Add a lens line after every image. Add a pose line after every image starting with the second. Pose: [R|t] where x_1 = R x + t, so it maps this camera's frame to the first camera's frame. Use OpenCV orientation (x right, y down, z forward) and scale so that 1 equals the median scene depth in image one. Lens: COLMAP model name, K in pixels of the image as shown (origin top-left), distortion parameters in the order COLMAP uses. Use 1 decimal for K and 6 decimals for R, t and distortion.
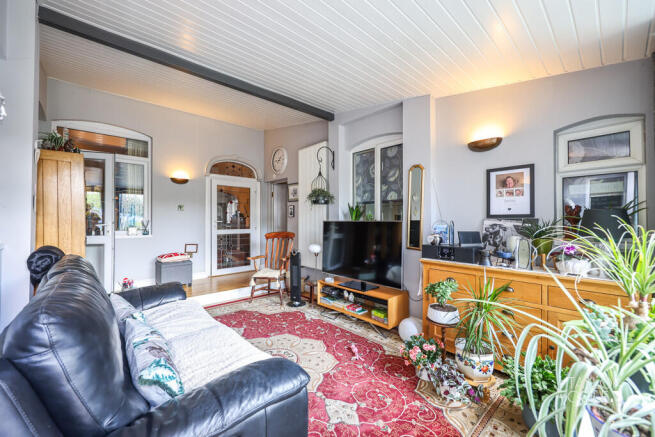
lens RADIAL K [[261.7, 0, 325.8], [0, 261.7, 218.7], [0, 0, 1]] dist [0.000099, 0.000114]
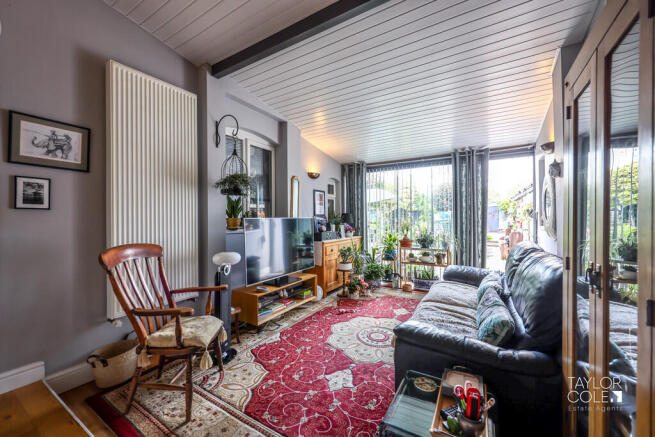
lens RADIAL K [[261.7, 0, 325.8], [0, 261.7, 218.7], [0, 0, 1]] dist [0.000099, 0.000114]
pose [[-0.276111, -0.003287, 0.961120, -1.054388], [0.002012, 0.999990, 0.003998, 0.007178], [-0.961124, 0.003037, -0.276102, 1.295142]]
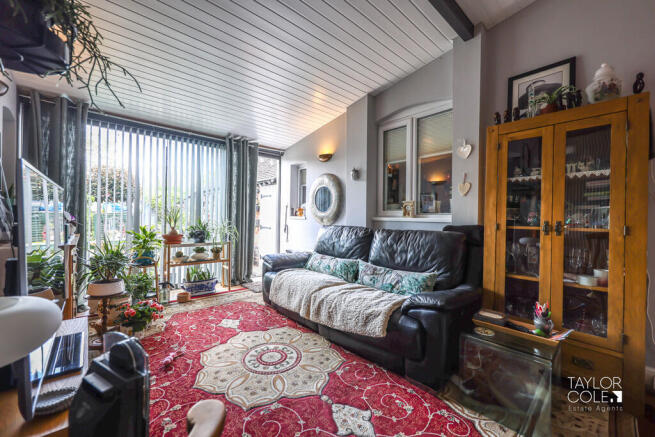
lens RADIAL K [[261.7, 0, 325.8], [0, 261.7, 218.7], [0, 0, 1]] dist [0.000099, 0.000114]
pose [[-0.999783, -0.020538, 0.003395, -0.310590], [-0.020543, 0.999788, -0.001409, 0.063222], [-0.003365, -0.001478, -0.999993, 1.572158]]
